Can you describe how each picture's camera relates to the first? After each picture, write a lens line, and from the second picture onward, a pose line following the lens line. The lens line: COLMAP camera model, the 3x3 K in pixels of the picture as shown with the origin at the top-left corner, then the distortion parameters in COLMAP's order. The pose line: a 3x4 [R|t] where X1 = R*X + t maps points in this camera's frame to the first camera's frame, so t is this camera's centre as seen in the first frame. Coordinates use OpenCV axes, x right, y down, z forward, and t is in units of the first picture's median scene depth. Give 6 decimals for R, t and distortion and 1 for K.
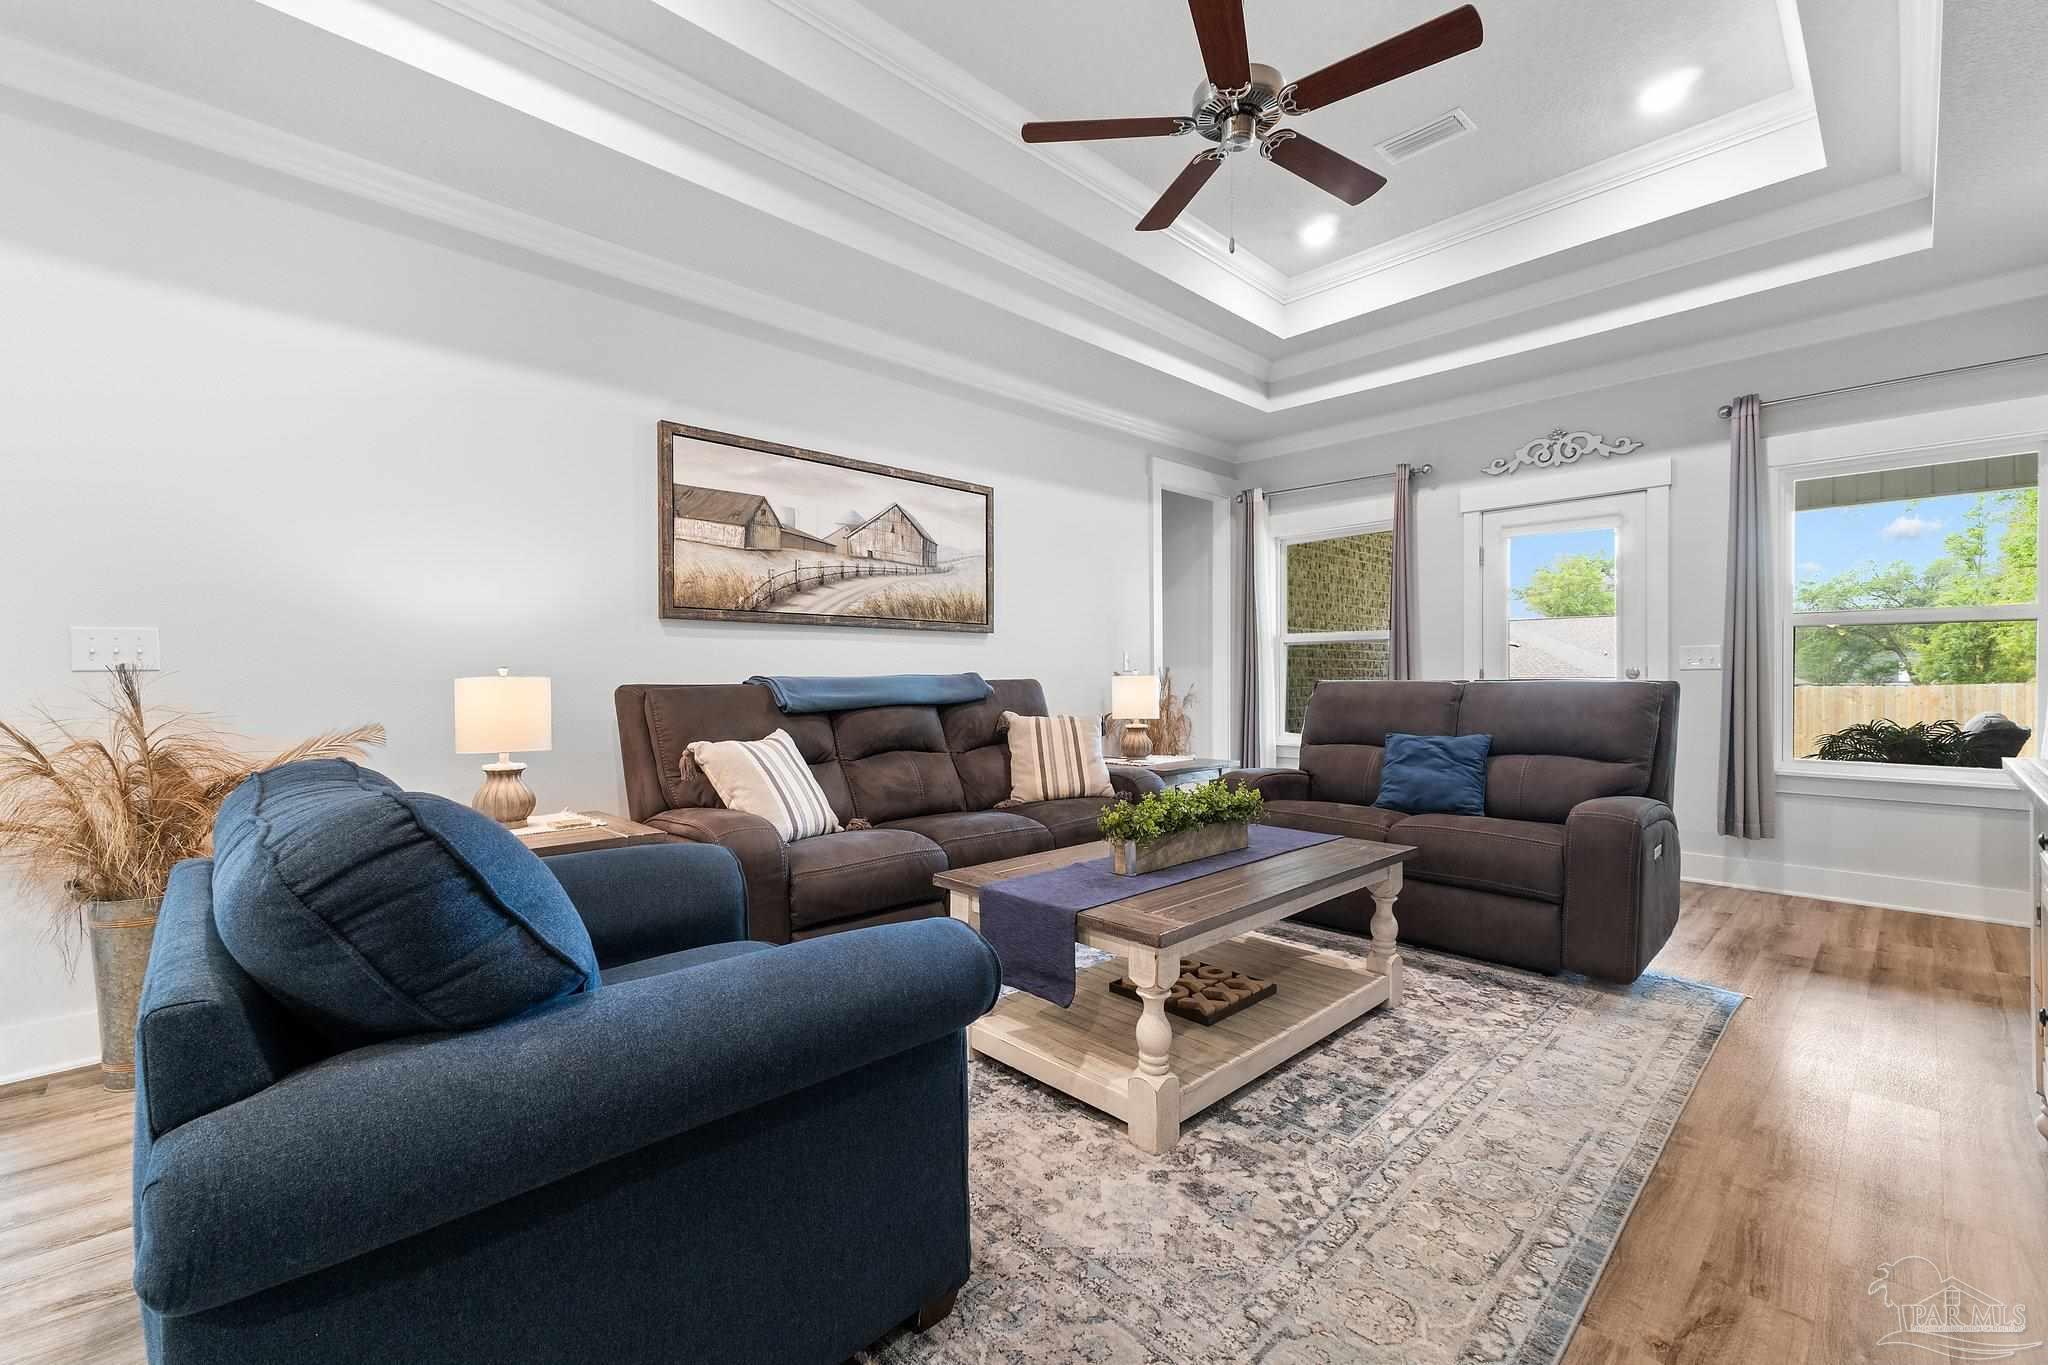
lens RADIAL K [[854.7, 0, 1017.6], [0, 854.7, 689.5], [0, 0, 1]] dist [-0.000572, -0.001013]
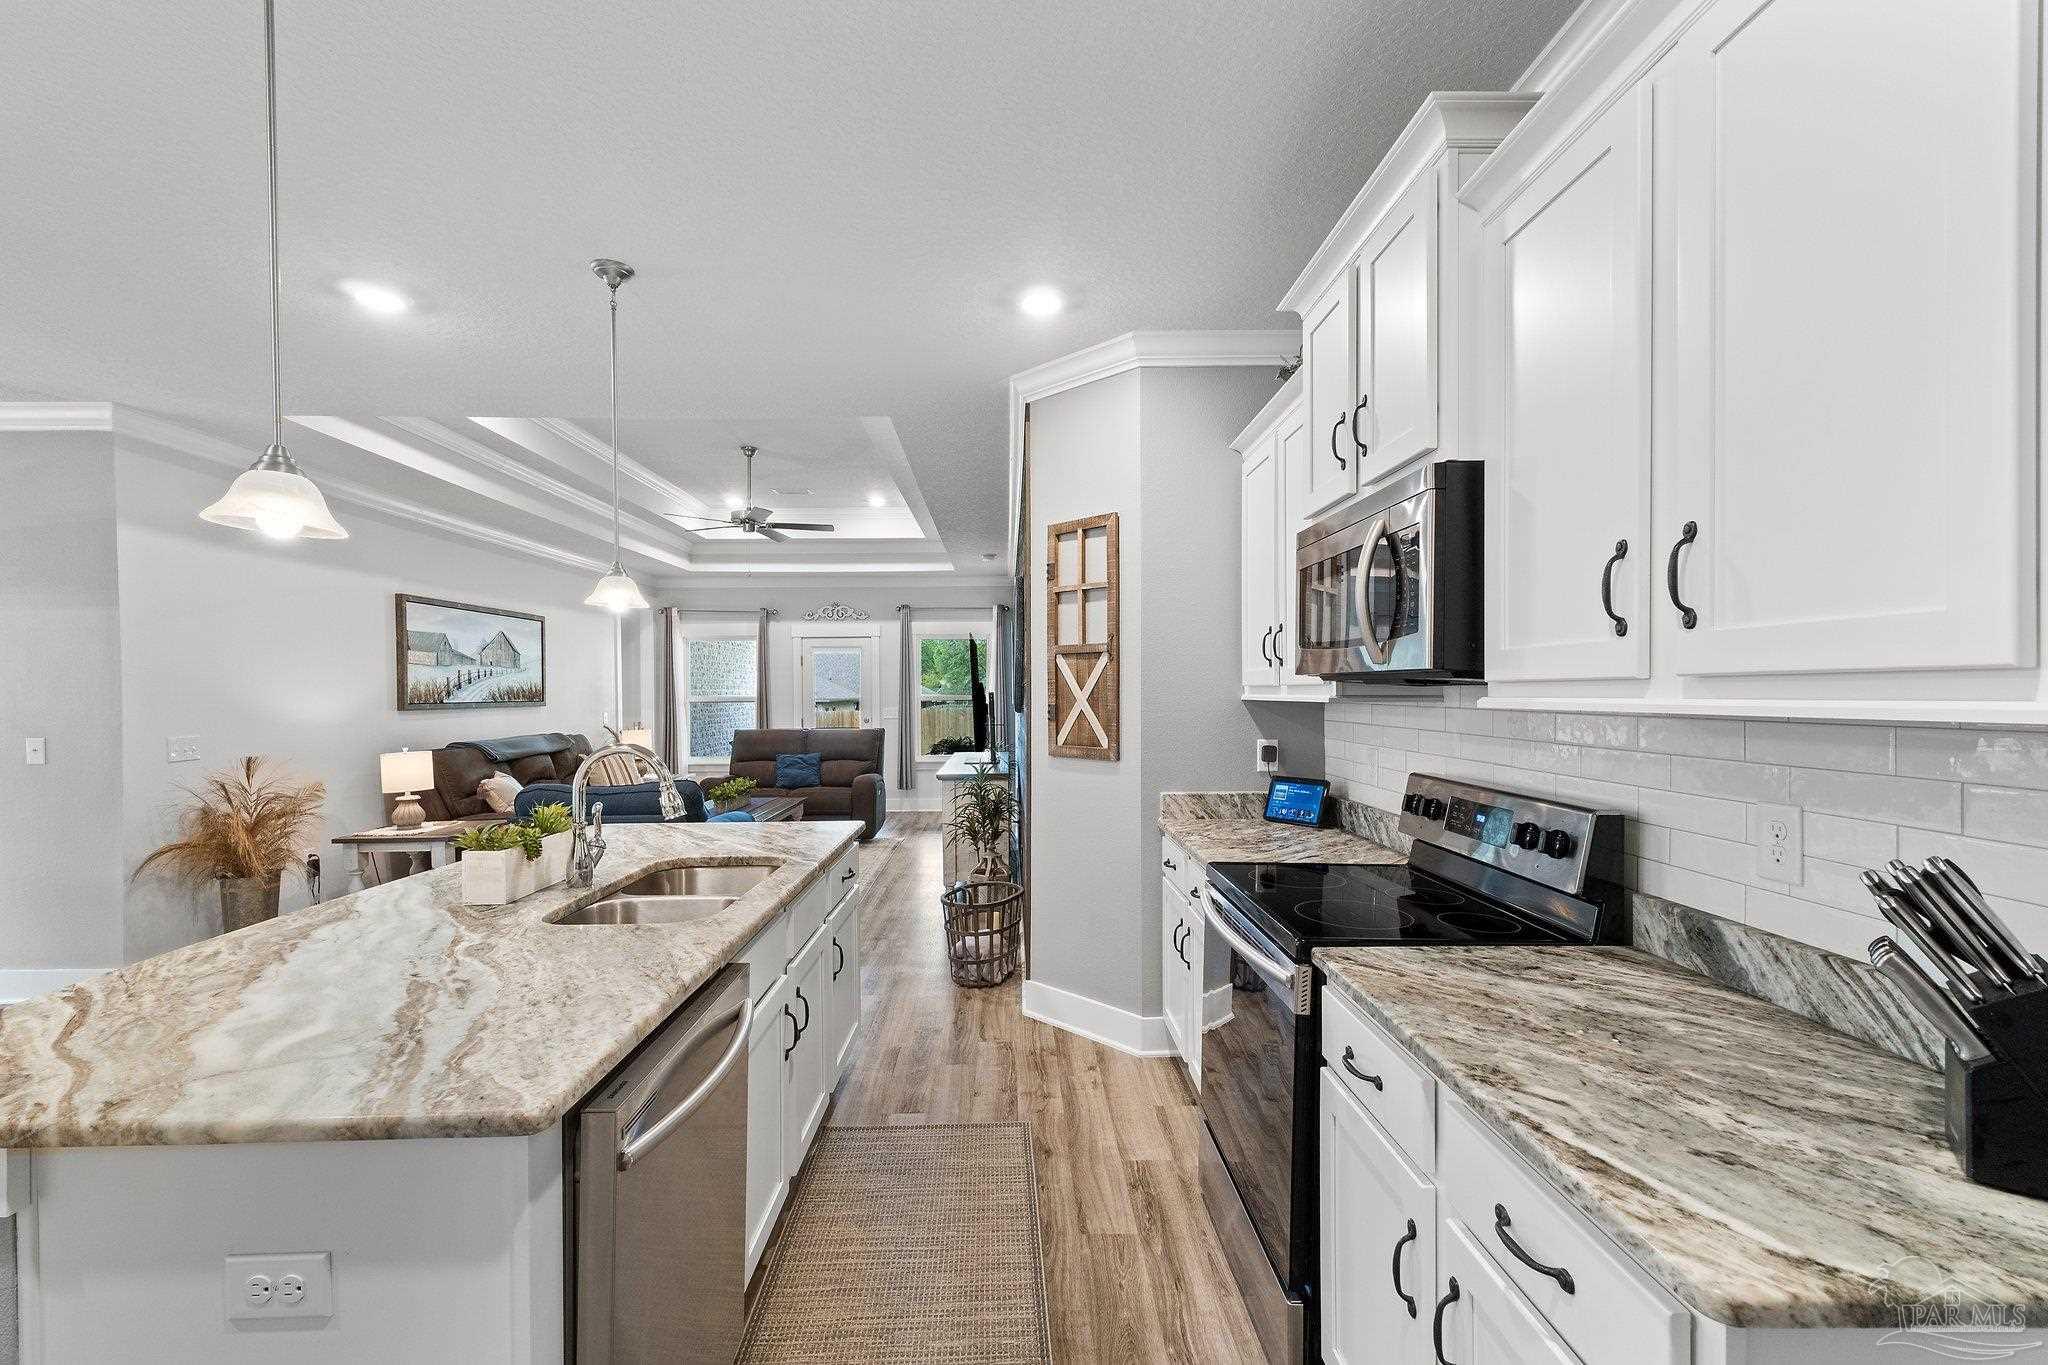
lens RADIAL K [[854.7, 0, 1023.3], [0, 854.7, 696.9], [0, 0, 1]] dist [-0.000572, -0.001013]
pose [[0.680961, -0.005245, 0.732301, -0.749826], [0.011934, 0.999921, -0.003936, -0.081152], [-0.732223, 0.011419, 0.680969, -0.966207]]
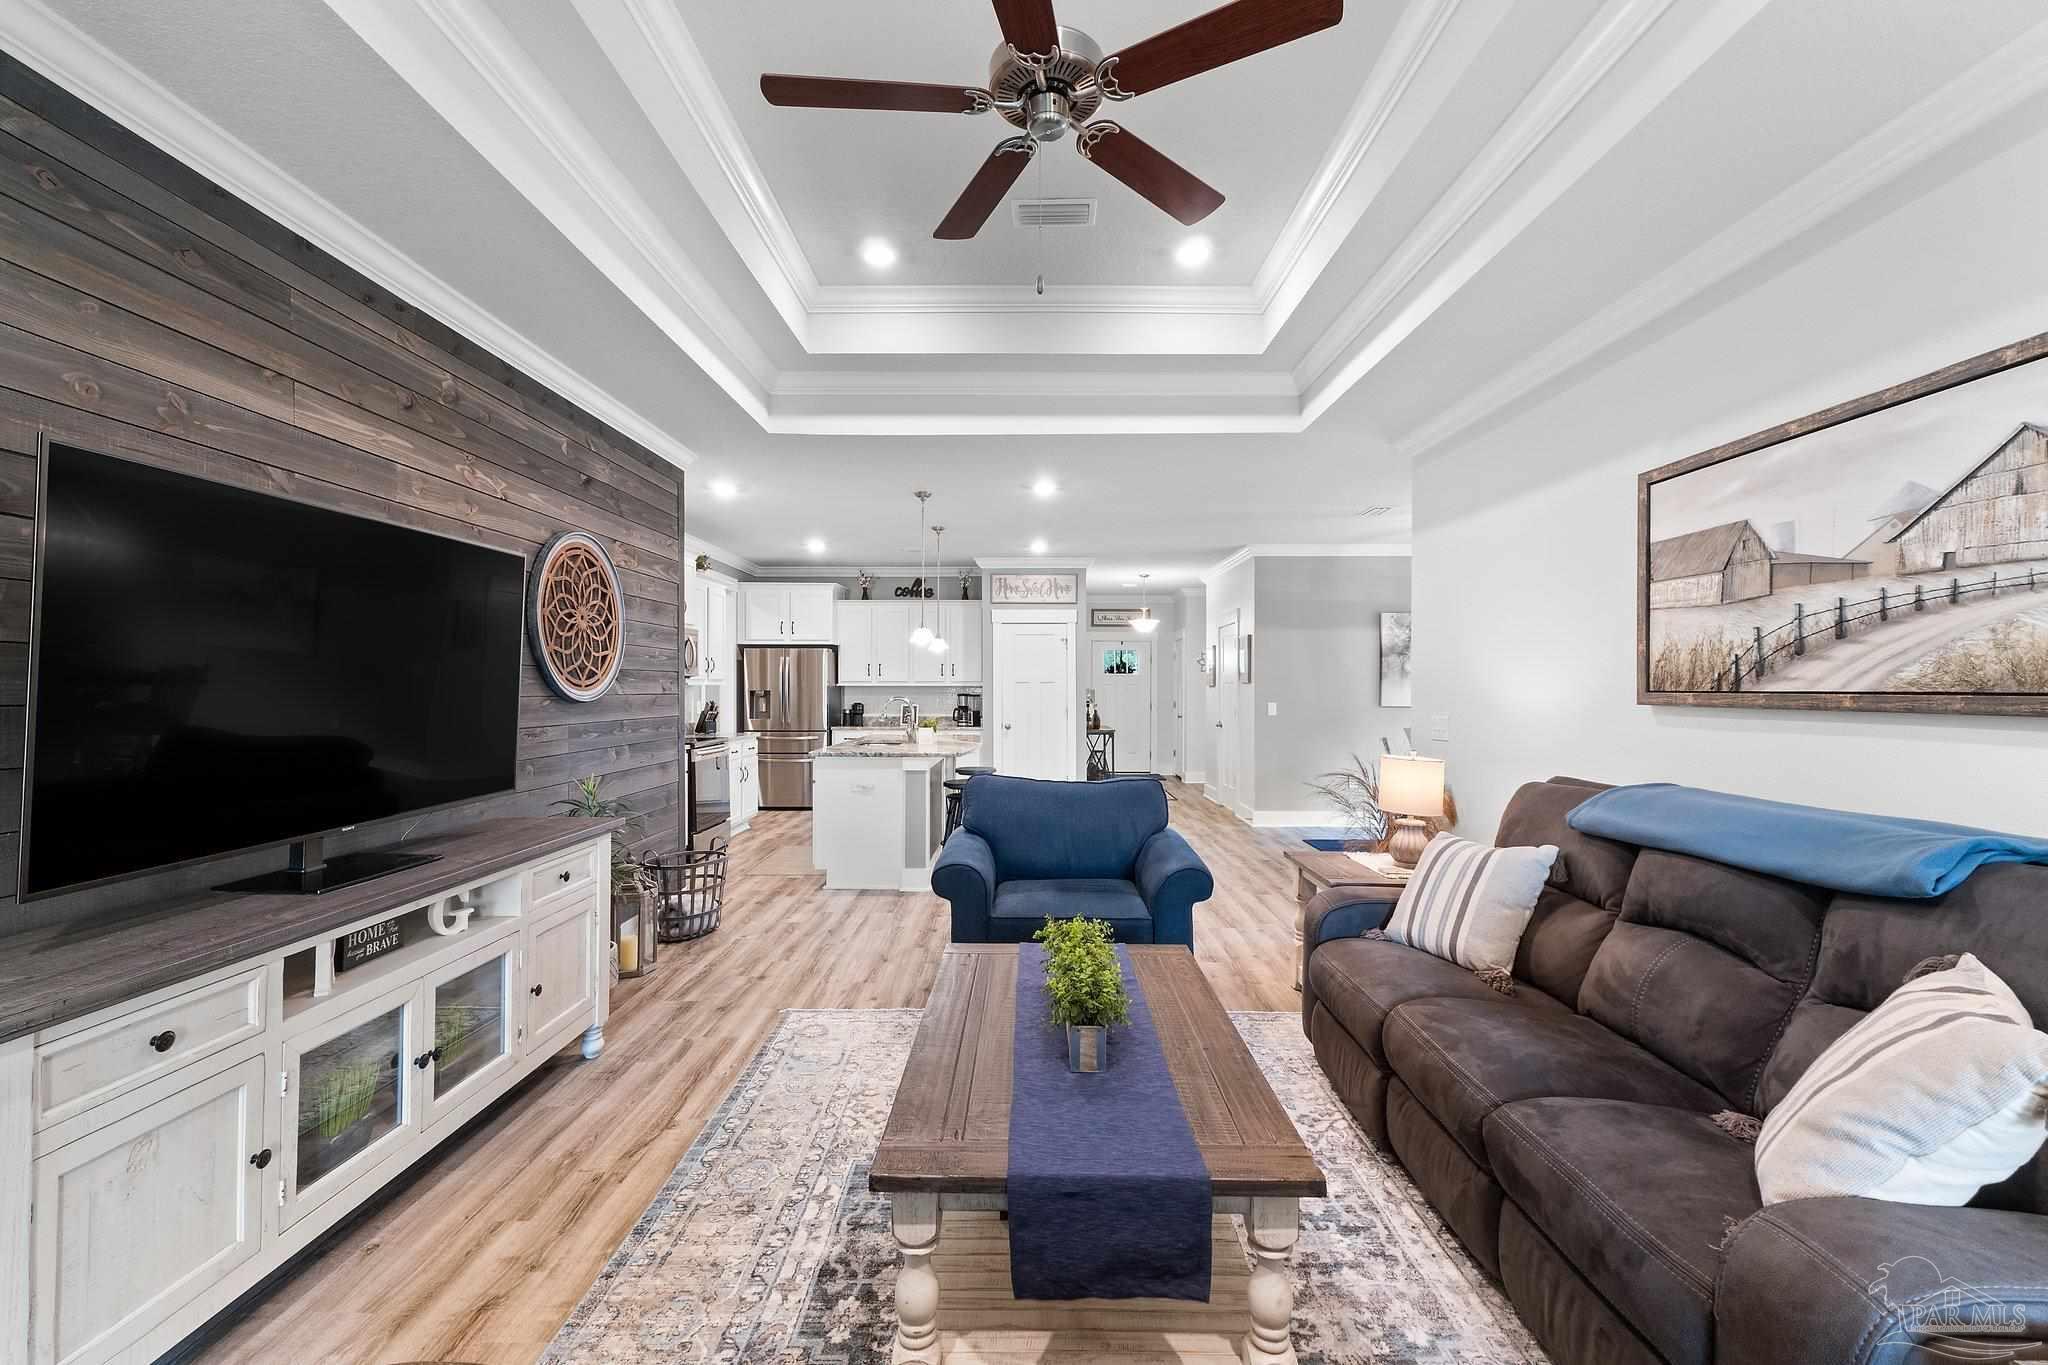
lens RADIAL K [[854.7, 0, 1021.6], [0, 854.7, 680.2], [0, 0, 1]] dist [-0.000572, -0.001013]
pose [[-0.696145, -0.003675, -0.717891, 0.580038], [-0.010055, 0.999939, 0.004632, -0.096864], [0.717830, 0.010443, -0.696140, 1.057164]]
